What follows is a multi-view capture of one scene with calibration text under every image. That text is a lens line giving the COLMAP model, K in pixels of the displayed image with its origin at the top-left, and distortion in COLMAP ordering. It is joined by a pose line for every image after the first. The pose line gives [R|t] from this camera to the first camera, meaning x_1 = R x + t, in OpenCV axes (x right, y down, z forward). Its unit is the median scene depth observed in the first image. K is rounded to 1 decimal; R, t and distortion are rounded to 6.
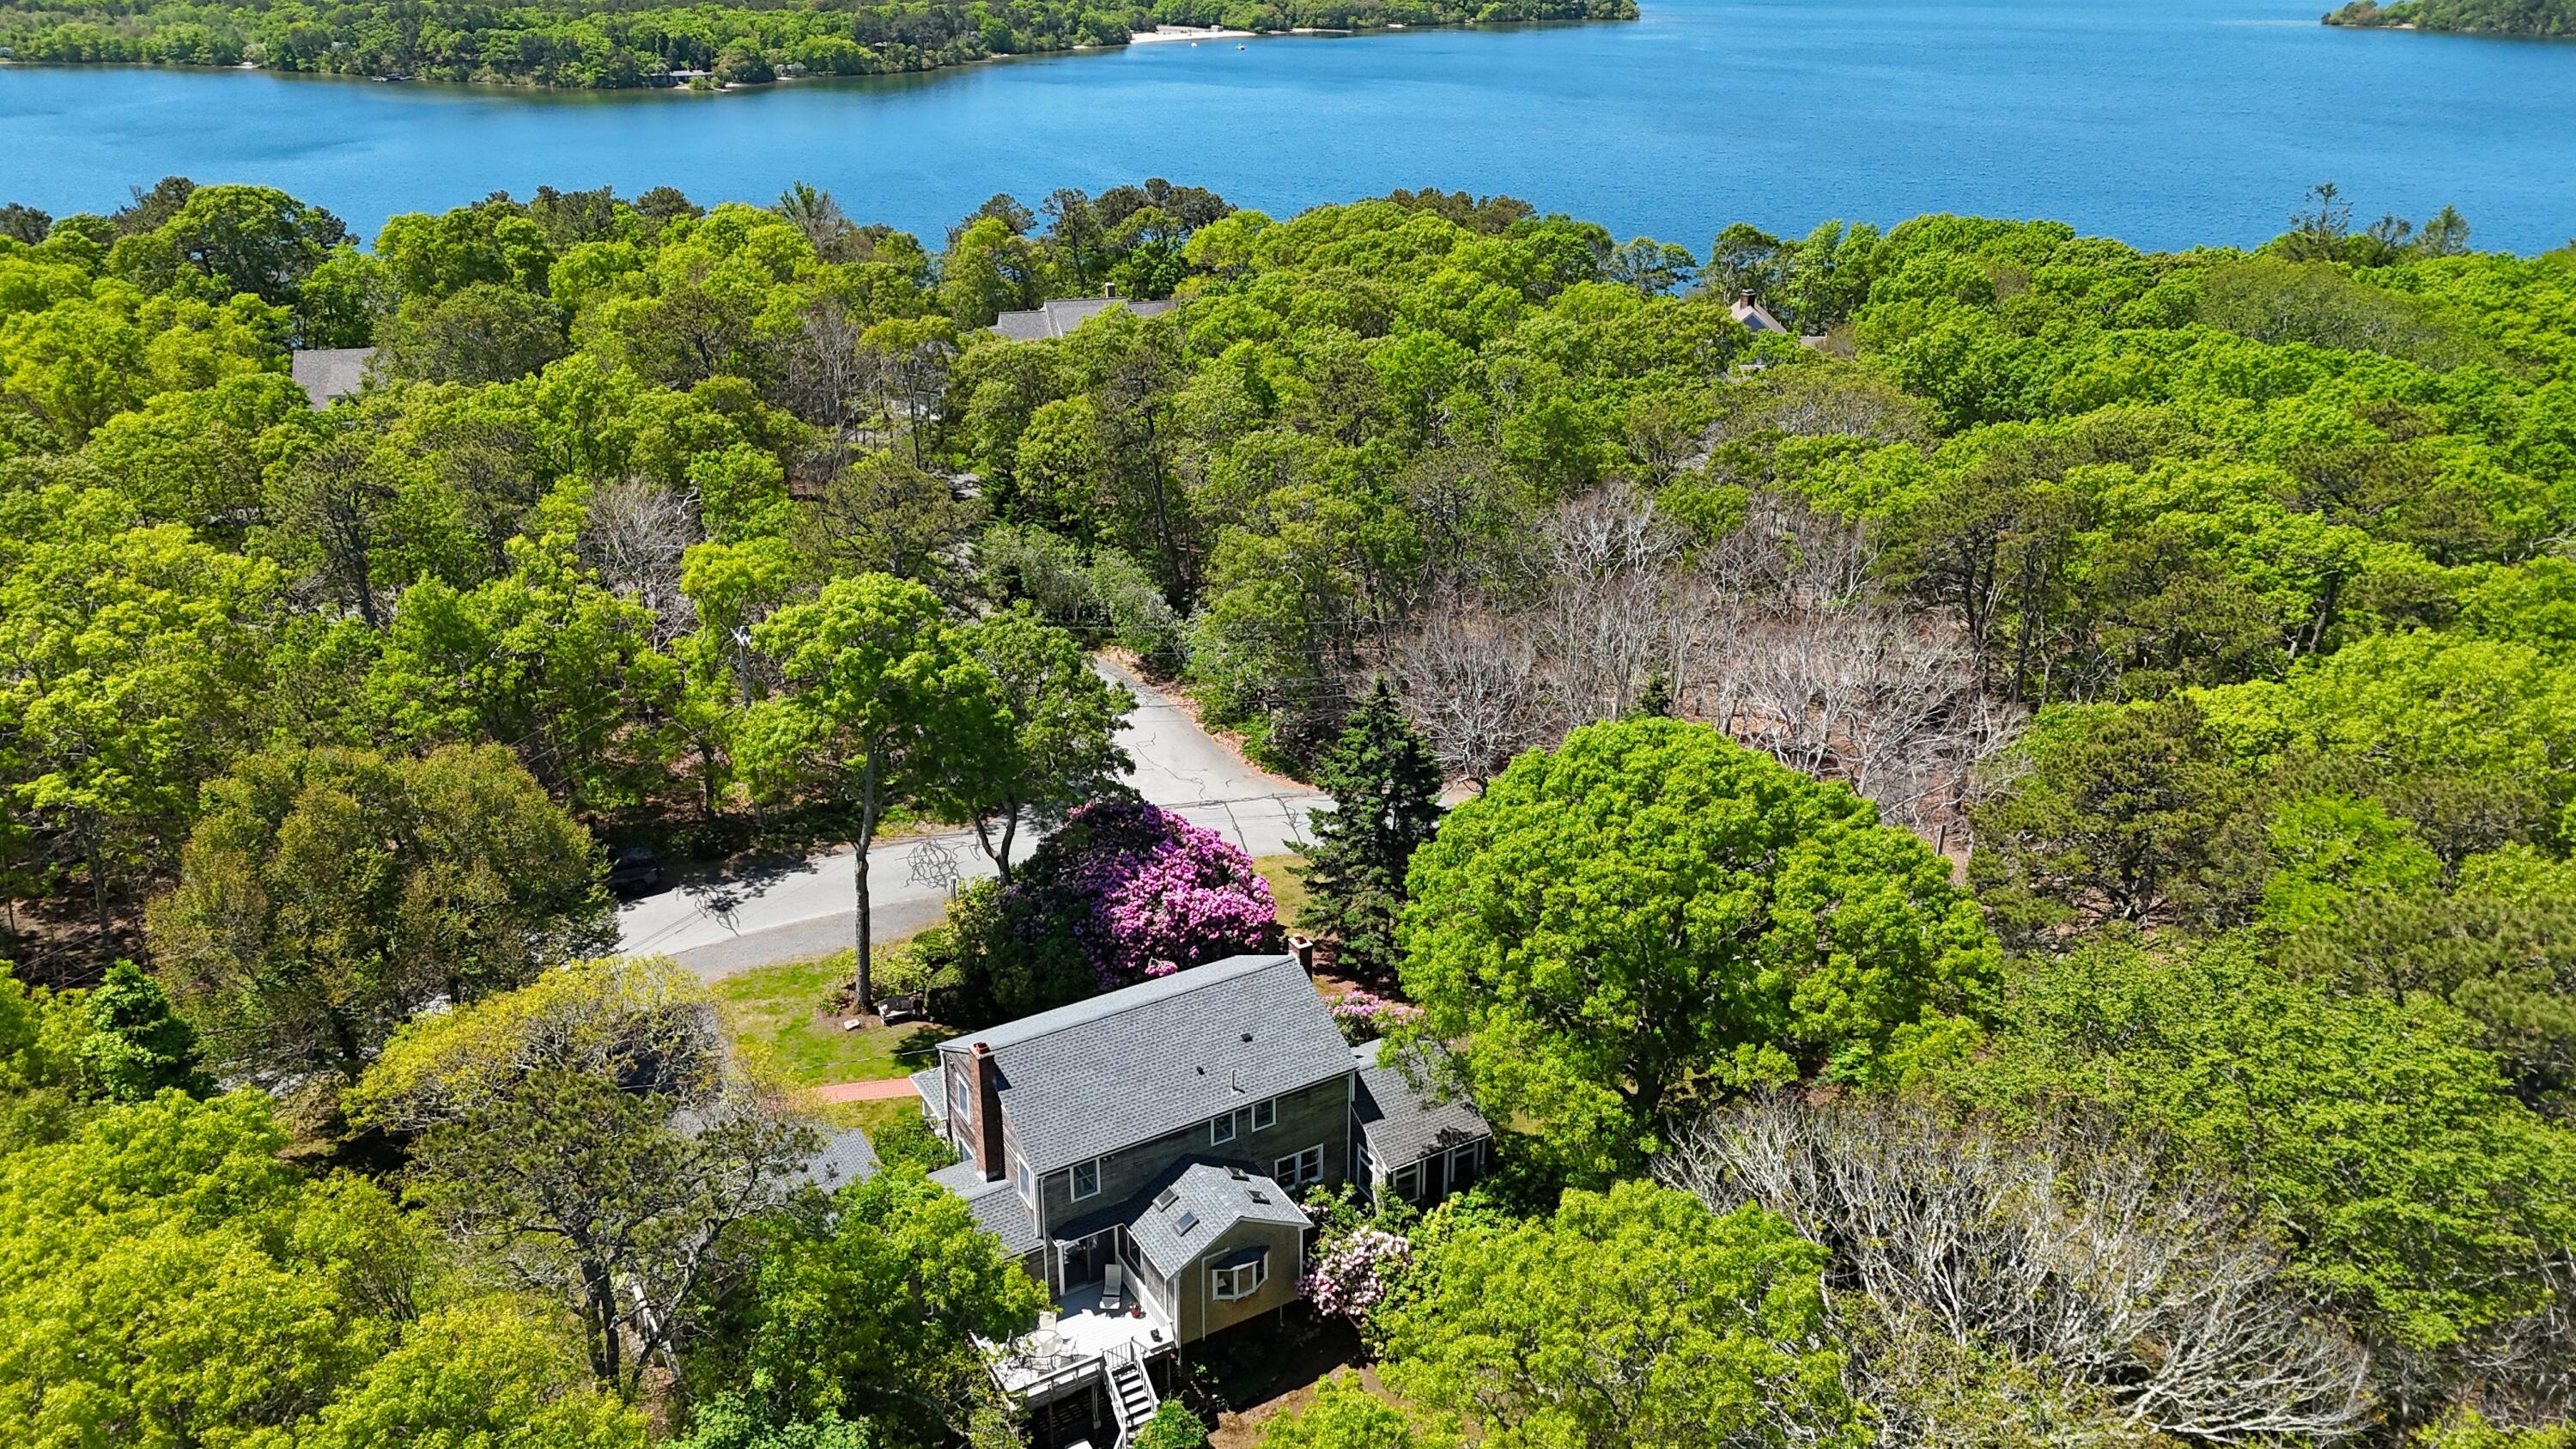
lens RADIAL K [[1886.8, 0, 1288.0], [0, 1886.8, 724.5], [0, 0, 1]] dist [0.088021, -0.089523]
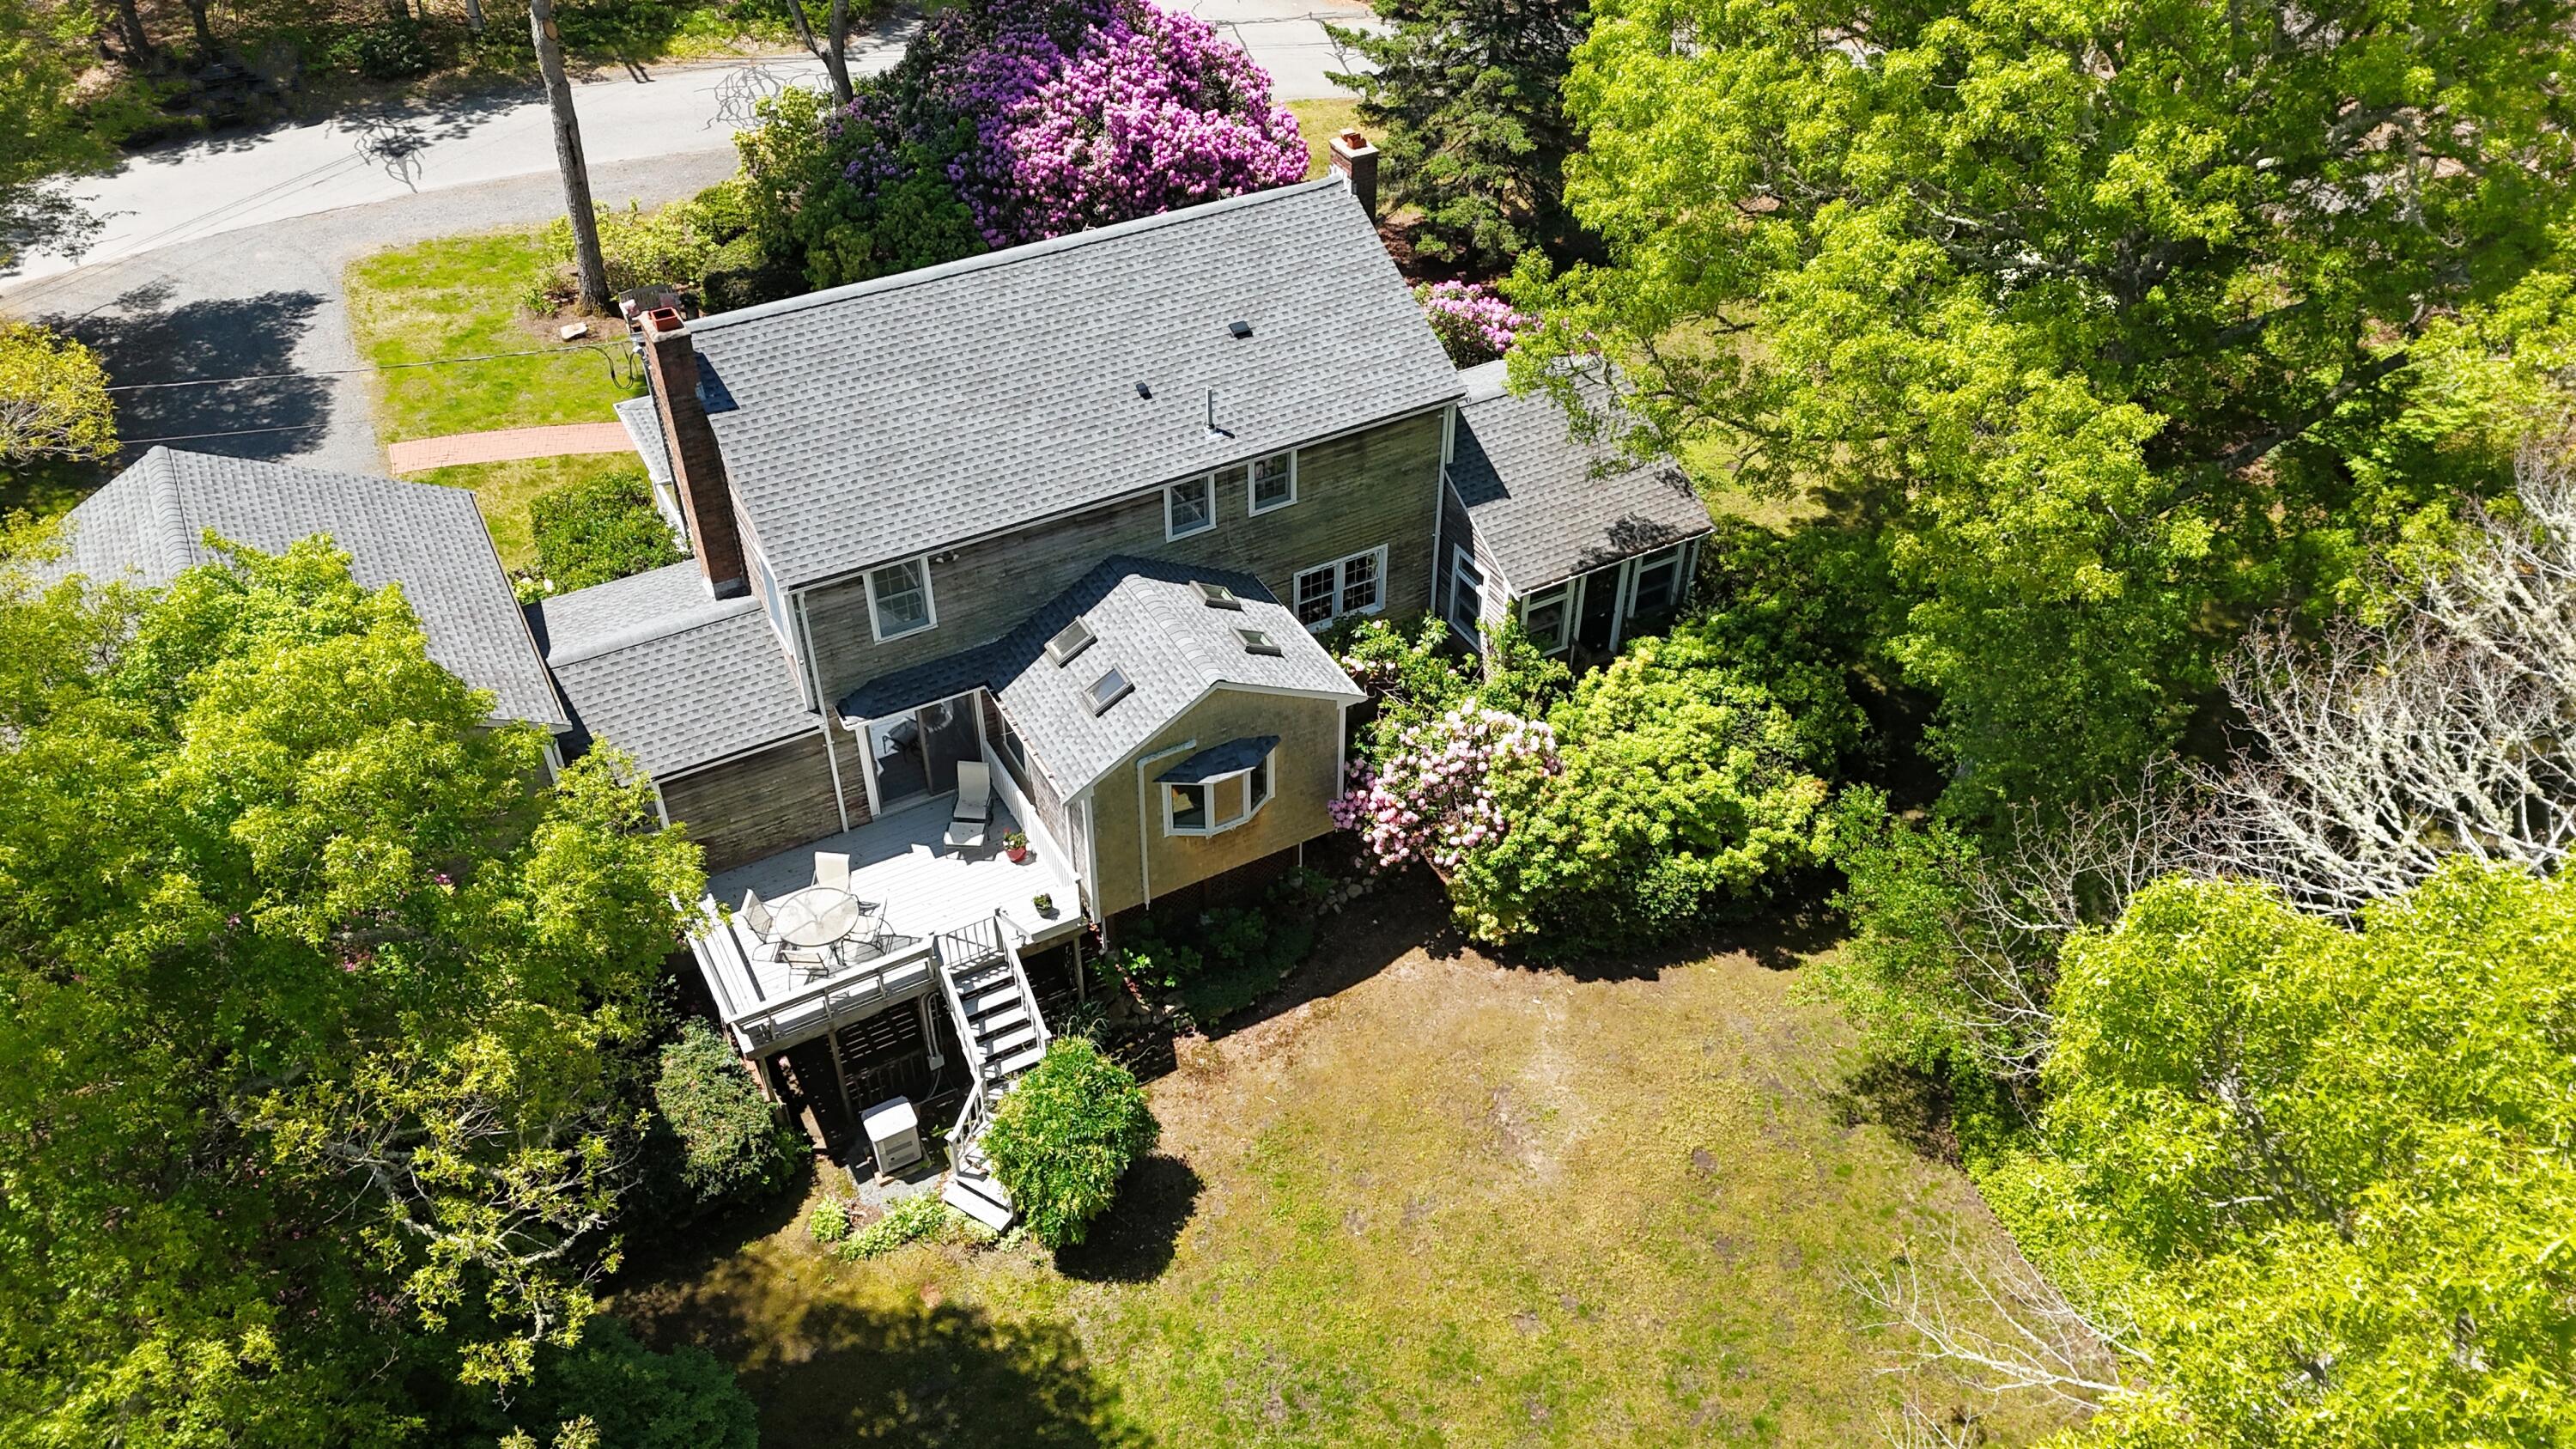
lens RADIAL K [[1886.8, 0, 1288.0], [0, 1886.8, 724.5], [0, 0, 1]] dist [0.088021, -0.089523]
pose [[0.999647, 0.019351, -0.018218, 0.001224], [-0.013188, 0.956284, 0.292141, 0.091011], [0.023075, -0.291798, 0.956202, 0.378352]]
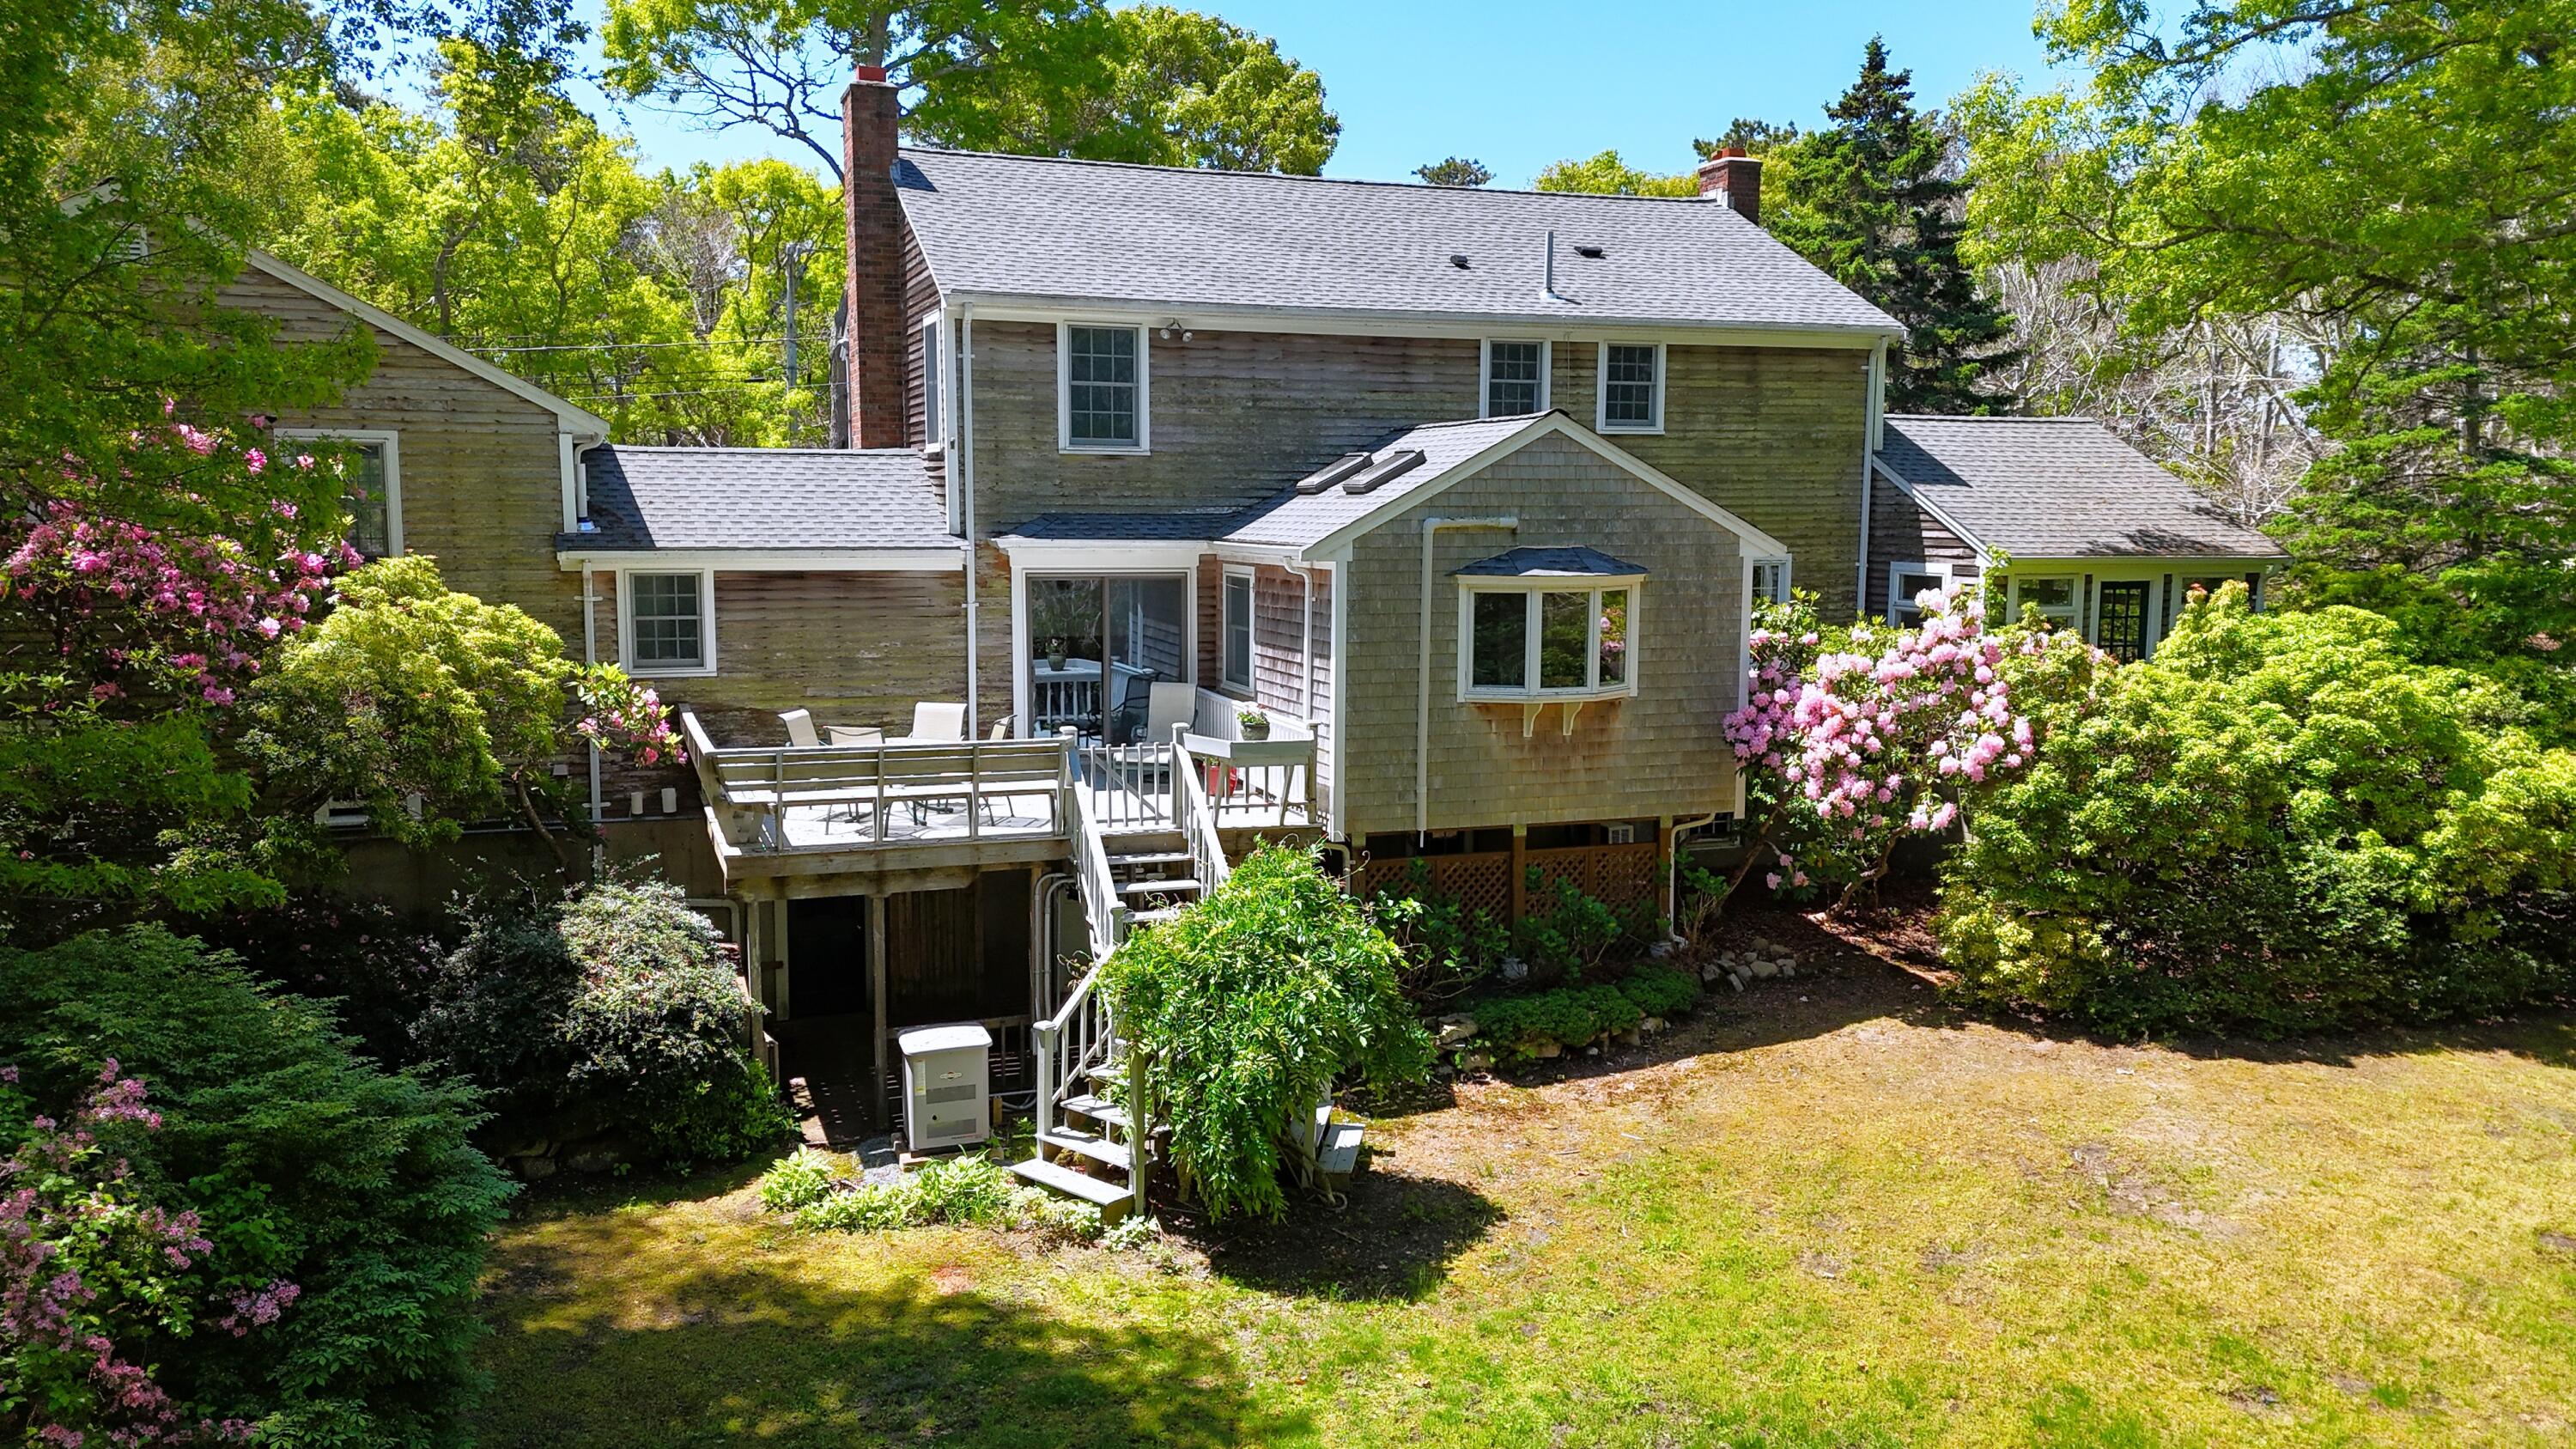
lens RADIAL K [[1922.0, 0, 1309.0], [0, 1922.0, 719.7], [0, 0, 1]] dist [0.058253, -0.027554]
pose [[0.985428, 0.025831, -0.168121, -0.007642], [-0.070994, 0.960653, -0.268527, 0.277061], [0.154569, 0.276549, 0.948488, 0.498119]]
